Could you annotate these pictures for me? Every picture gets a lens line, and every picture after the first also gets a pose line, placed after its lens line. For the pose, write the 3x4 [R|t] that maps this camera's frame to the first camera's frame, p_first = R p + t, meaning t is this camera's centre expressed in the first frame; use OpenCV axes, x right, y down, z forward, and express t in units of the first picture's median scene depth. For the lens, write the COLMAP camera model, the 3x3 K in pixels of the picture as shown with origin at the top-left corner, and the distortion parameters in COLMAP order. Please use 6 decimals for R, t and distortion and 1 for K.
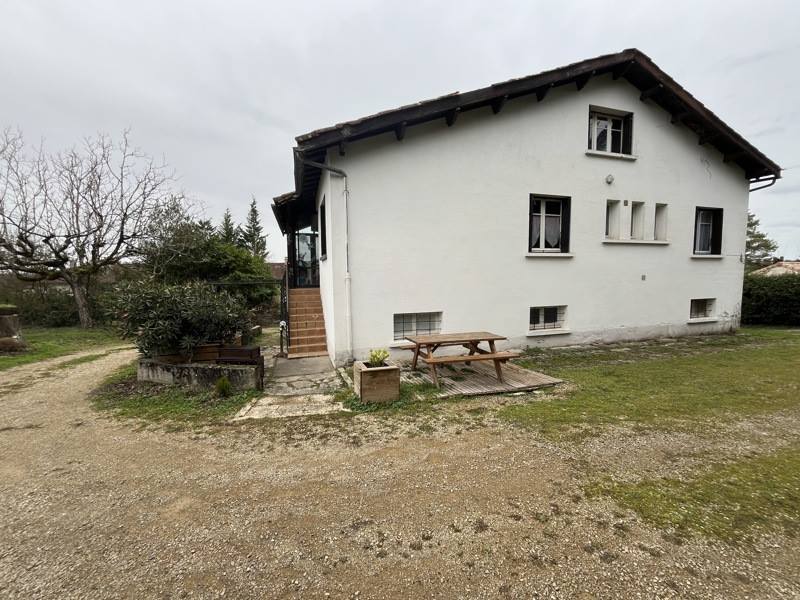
lens RADIAL K [[321.7, 0, 399.1], [0, 321.7, 300.0], [0, 0, 1]] dist [-0.002378, -0.000260]
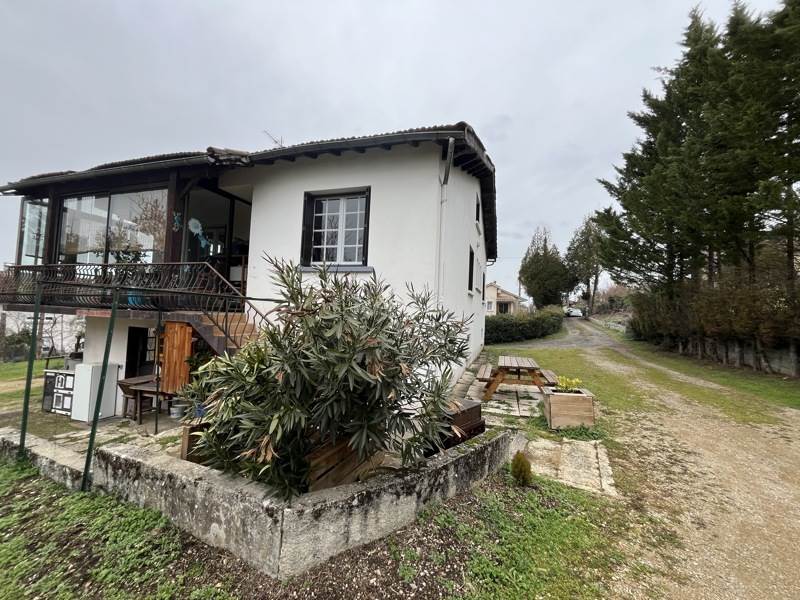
lens RADIAL K [[321.7, 0, 399.1], [0, 321.7, 300.0], [0, 0, 1]] dist [-0.002378, -0.000260]
pose [[0.581938, 0.071000, 0.810128, -1.388624], [0.014681, 0.995102, -0.097757, 0.008591], [-0.813101, 0.068782, 0.578045, 0.949270]]
